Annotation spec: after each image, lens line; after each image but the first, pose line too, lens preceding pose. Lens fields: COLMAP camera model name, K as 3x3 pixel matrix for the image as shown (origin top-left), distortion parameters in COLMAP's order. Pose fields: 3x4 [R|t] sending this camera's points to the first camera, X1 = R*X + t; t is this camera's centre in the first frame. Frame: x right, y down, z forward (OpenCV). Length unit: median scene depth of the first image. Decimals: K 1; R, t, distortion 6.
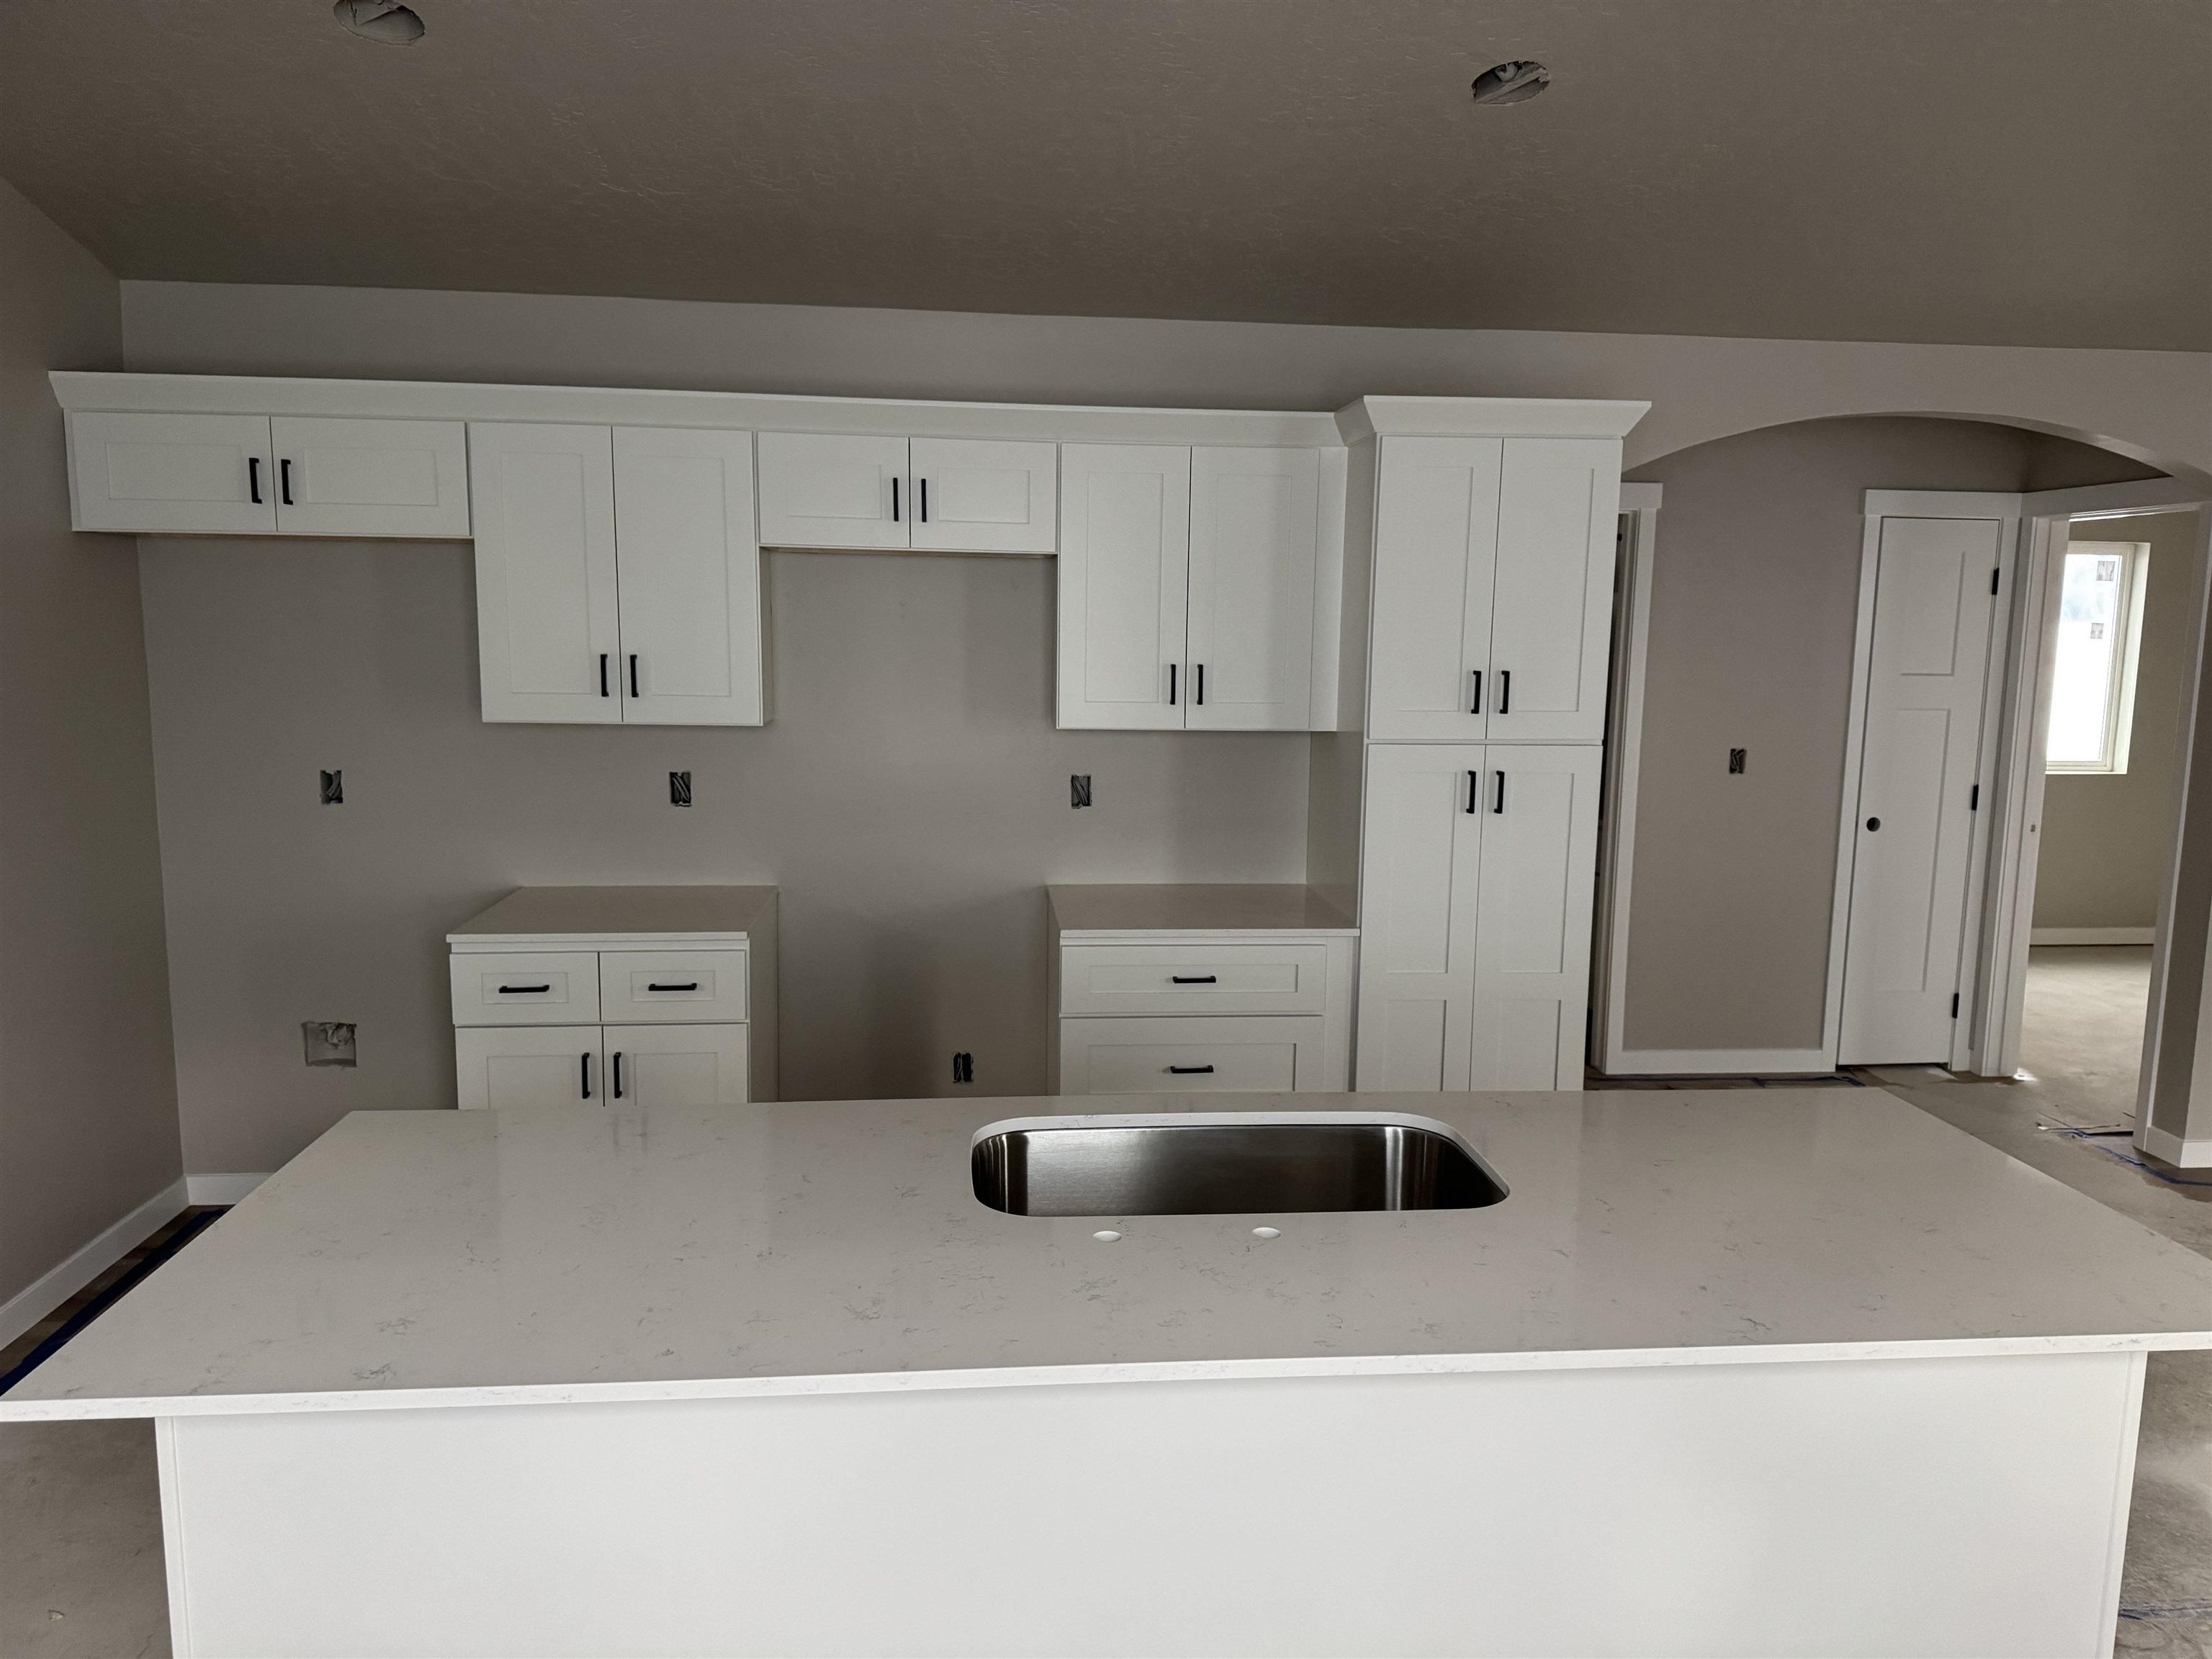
lens RADIAL K [[1554.5, 0, 1106.9], [0, 1554.5, 829.8], [0, 0, 1]] dist [0.064147, -0.061303]
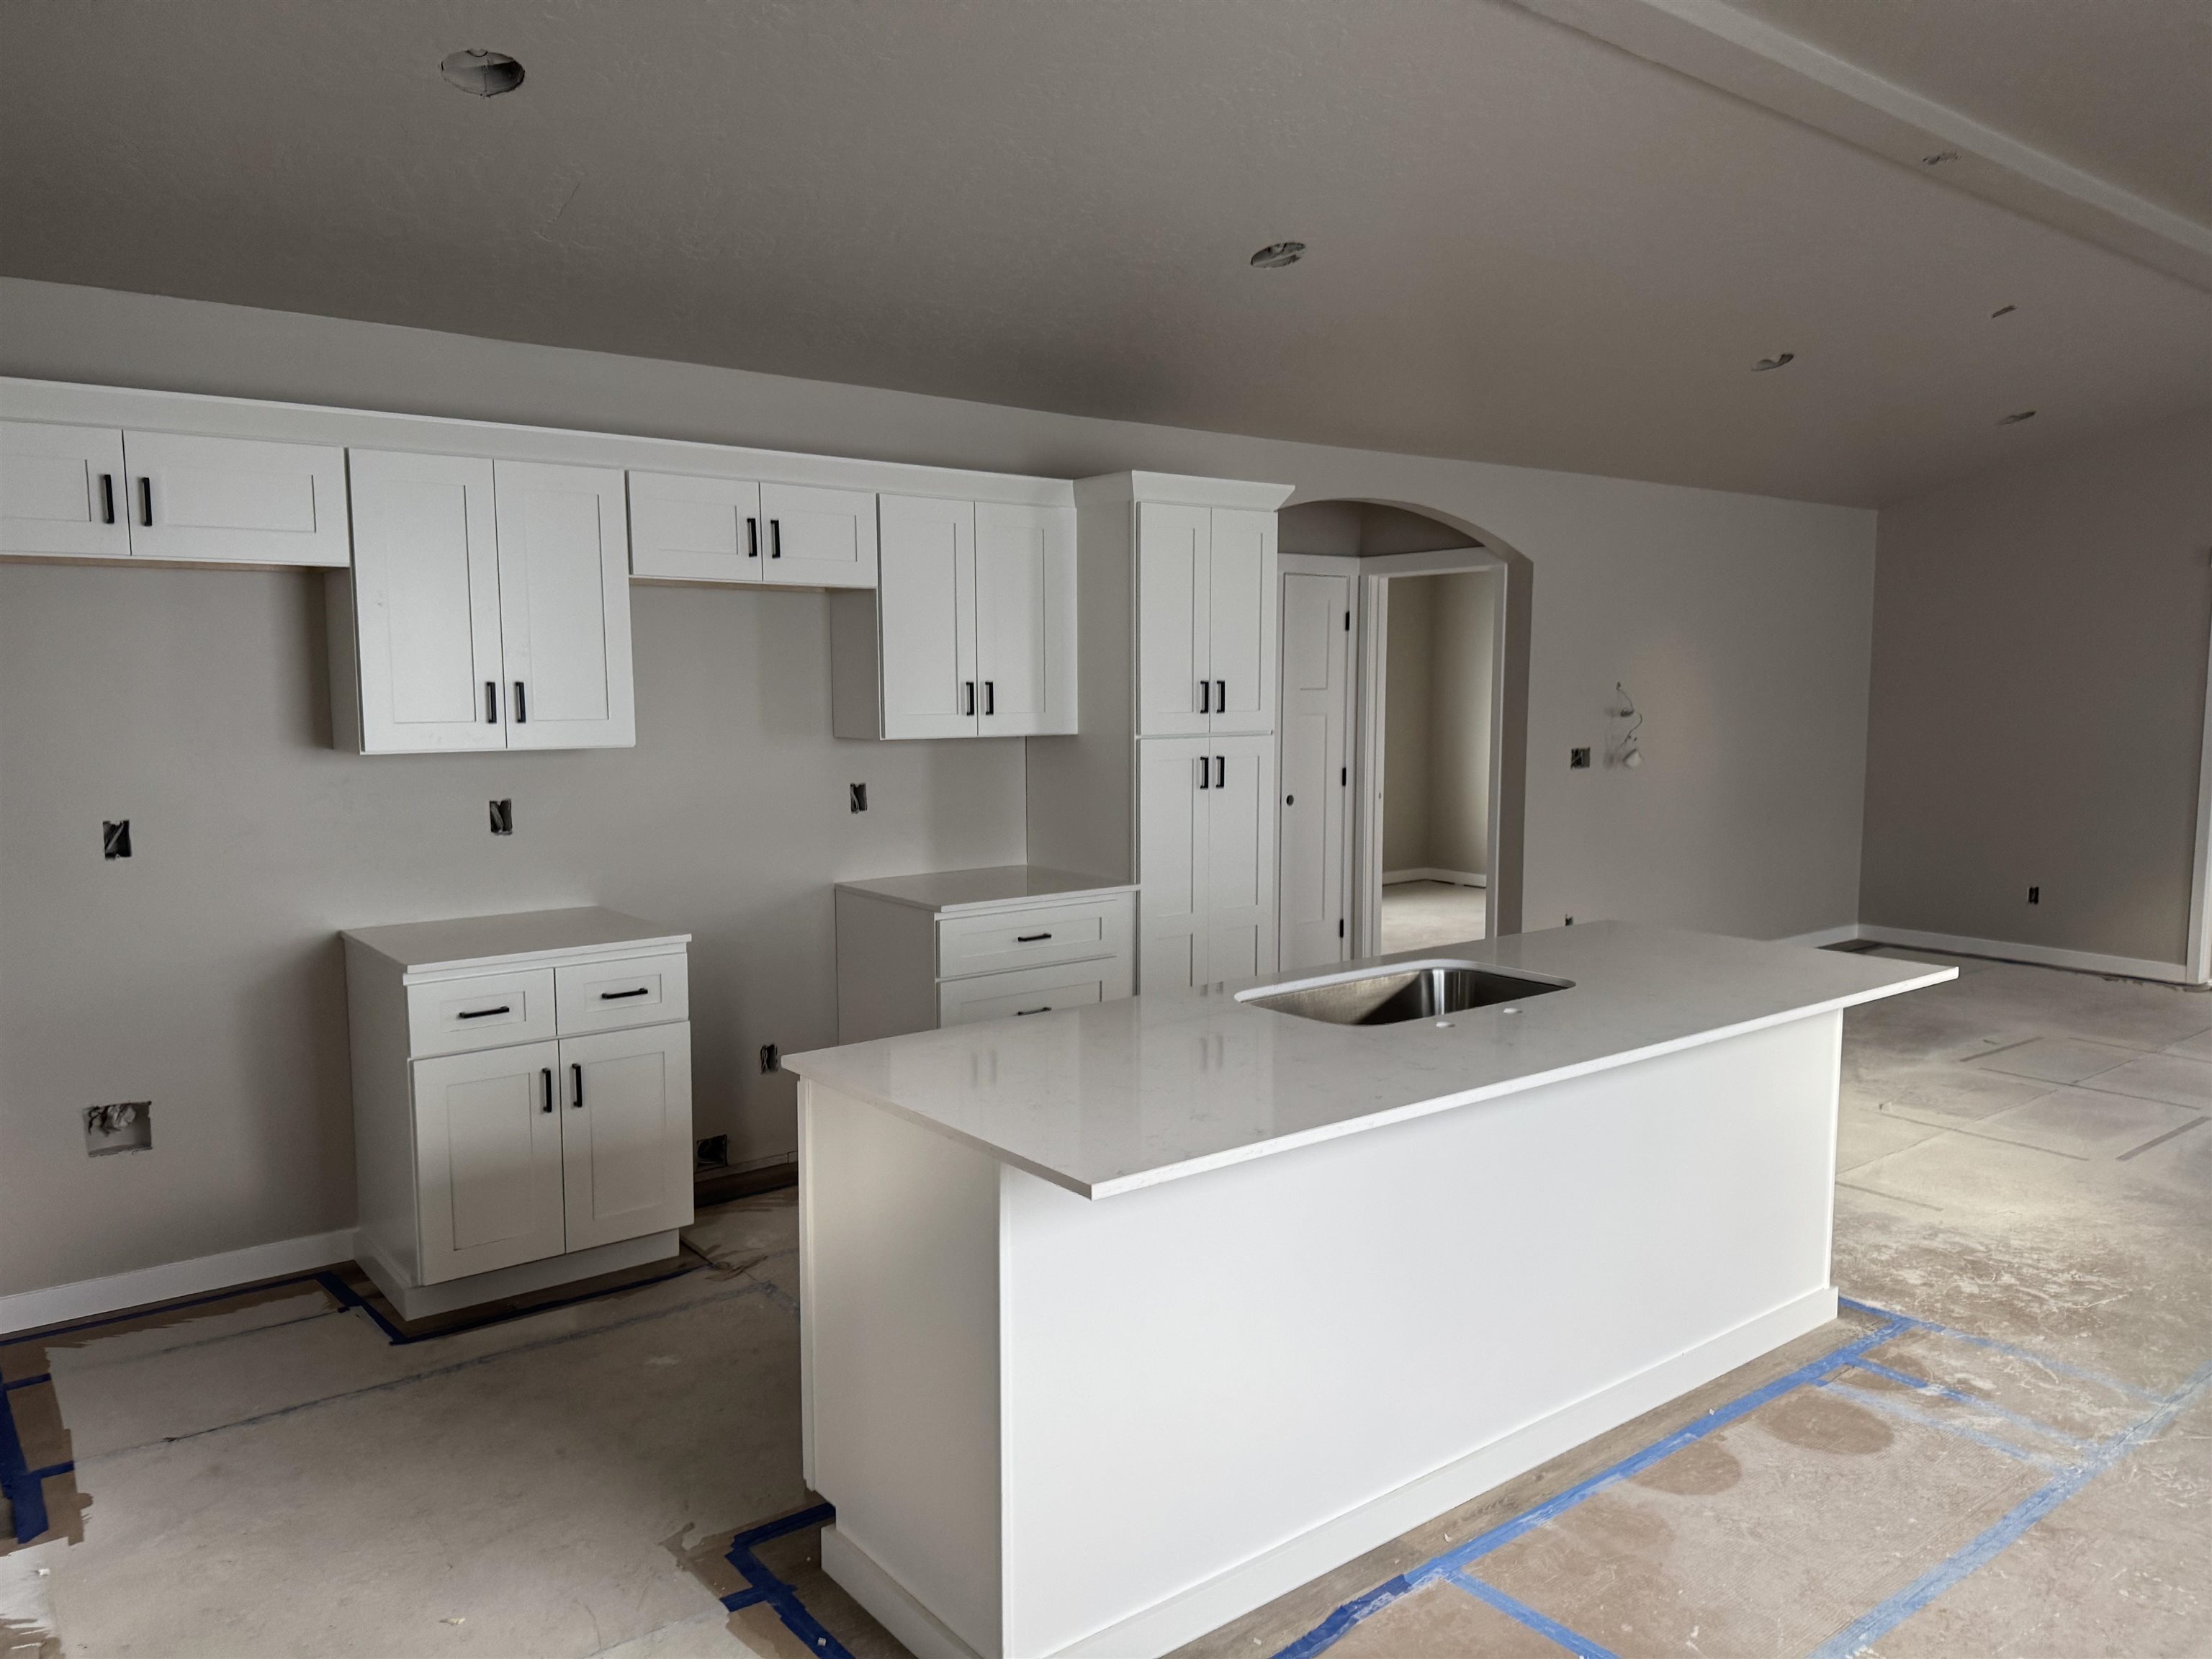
lens RADIAL K [[1554.5, 0, 1101.2], [0, 1554.5, 836.4], [0, 0, 1]] dist [0.064147, -0.061303]
pose [[0.847356, -0.073141, 0.525964, -0.526879], [0.087627, 0.996150, -0.002647, 0.024688], [-0.523745, 0.048332, 0.850503, -0.066912]]
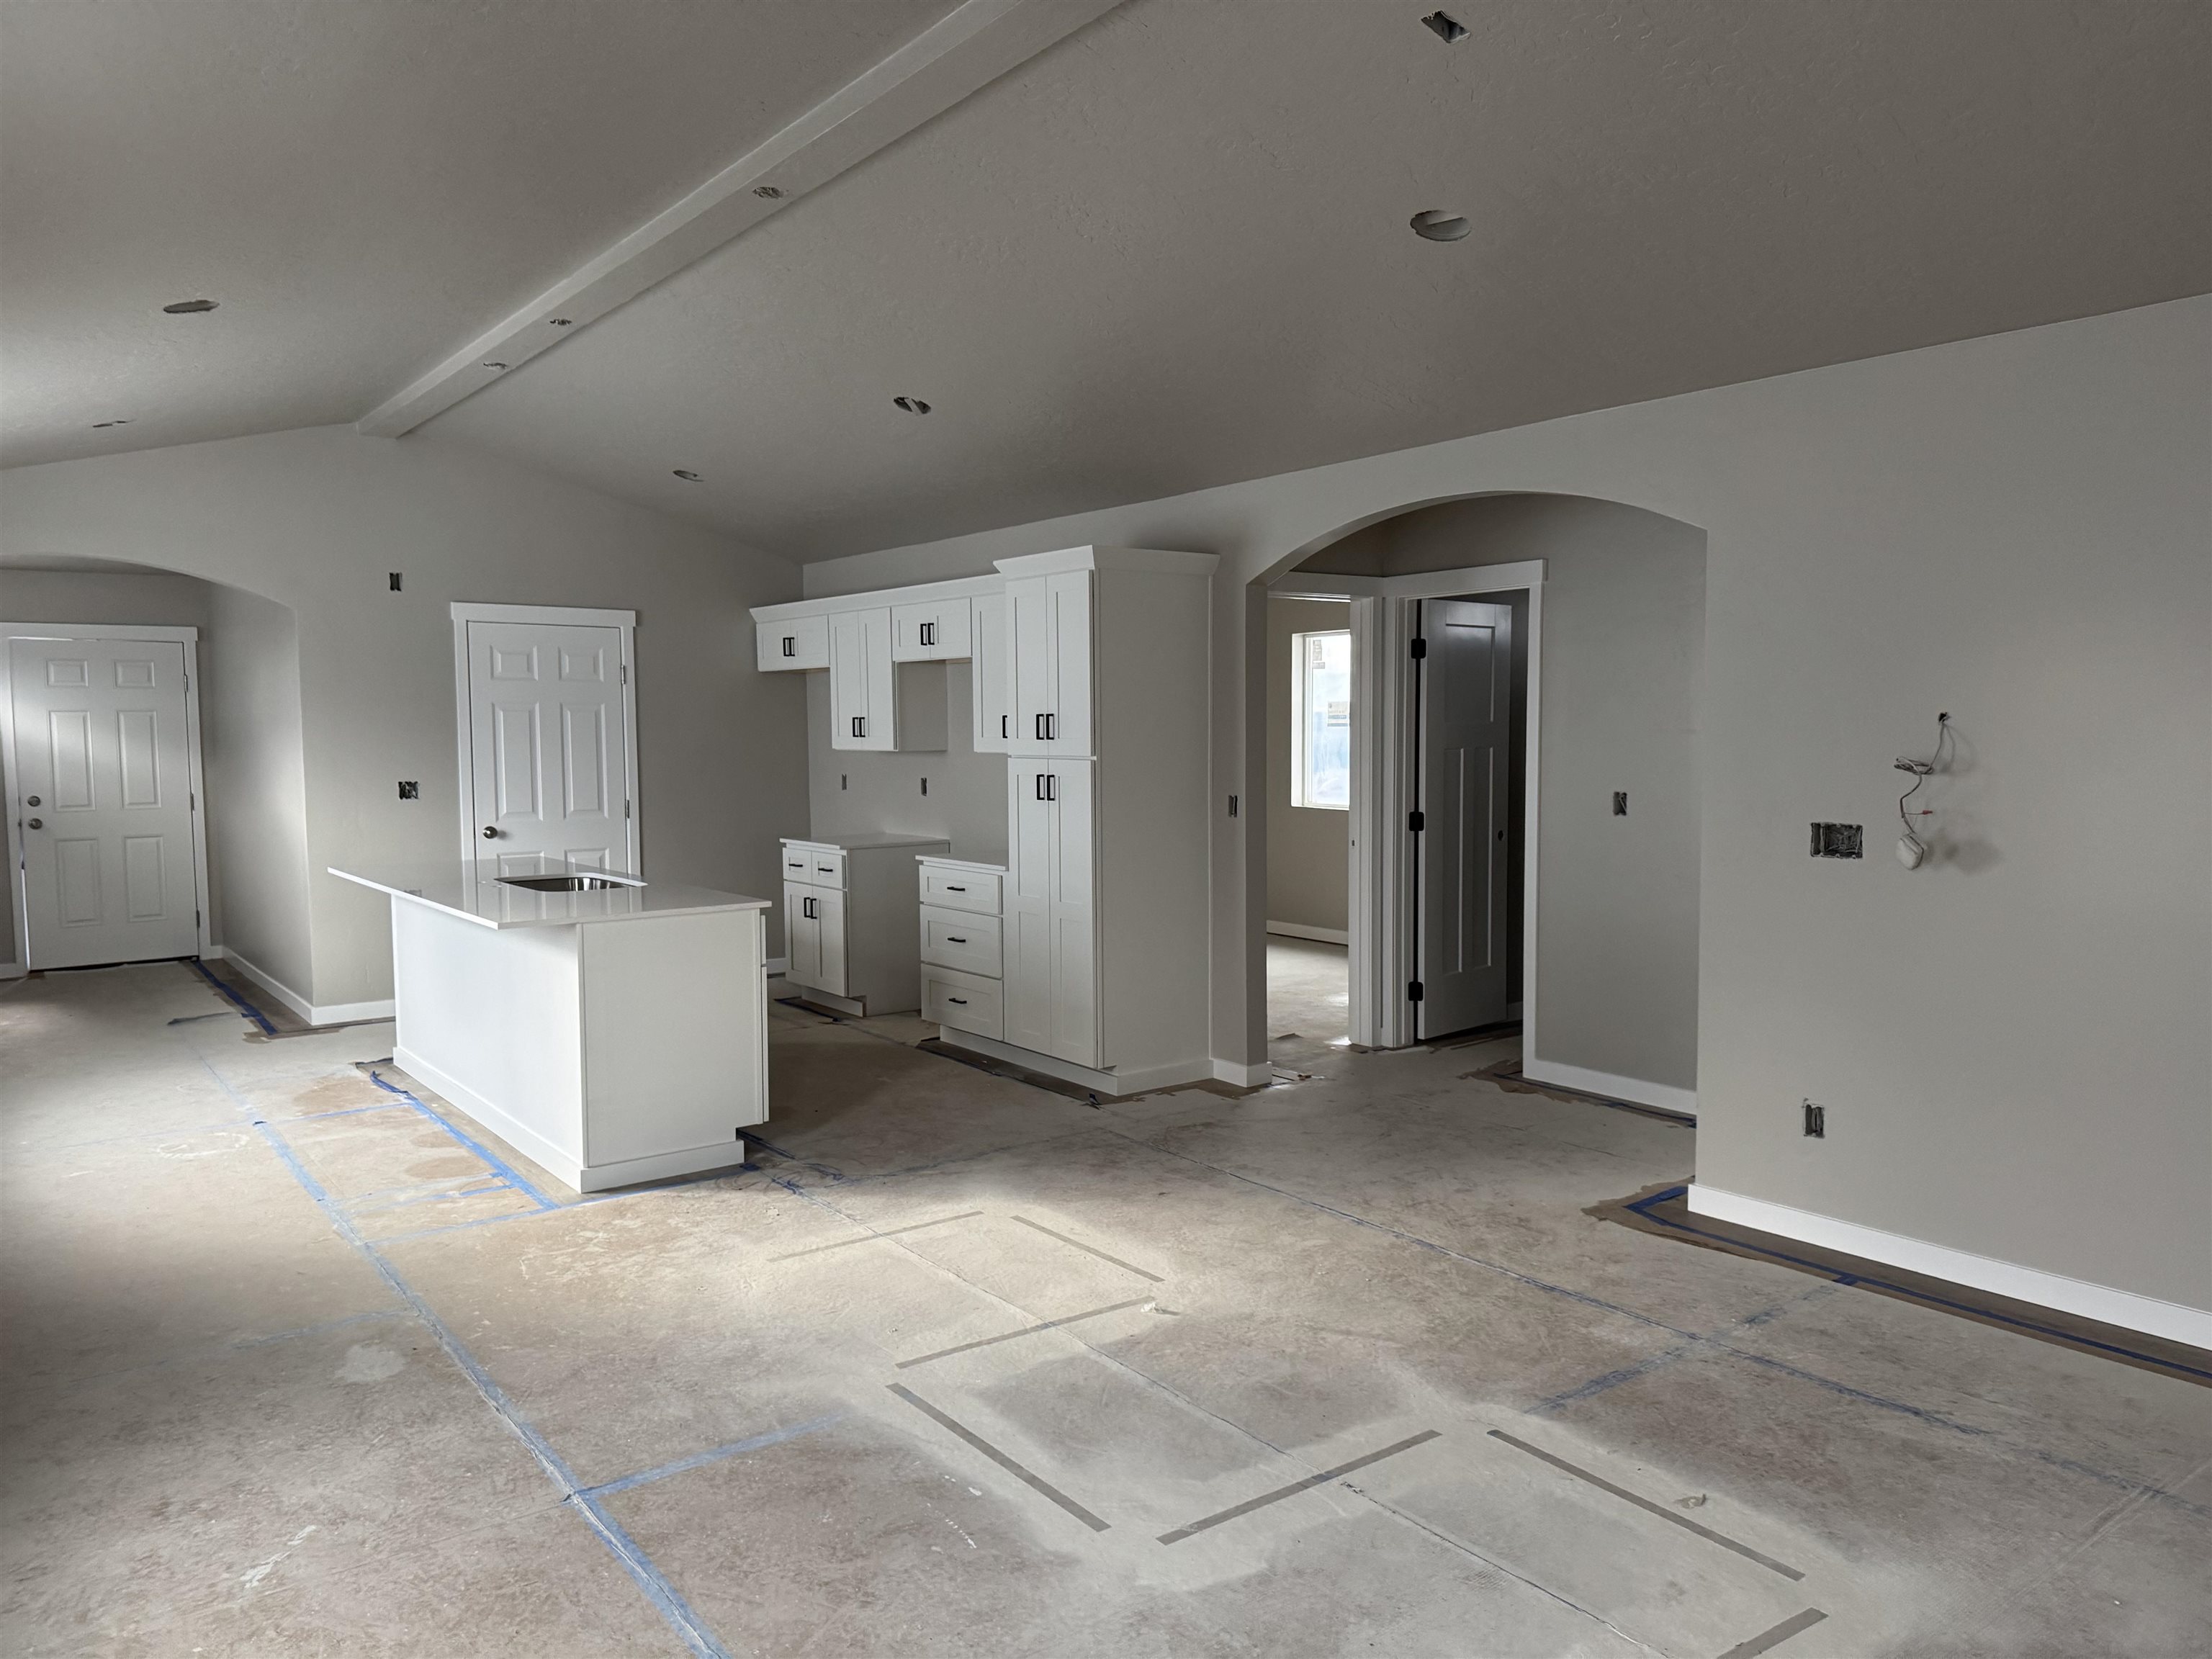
lens RADIAL K [[1554.5, 0, 1095.3], [0, 1554.5, 827.4], [0, 0, 1]] dist [0.064147, -0.061303]
pose [[0.513465, 0.038620, -0.857241, 1.645818], [-0.101633, 0.994692, -0.016063, 0.037921], [0.852070, 0.095372, 0.514665, 0.206628]]
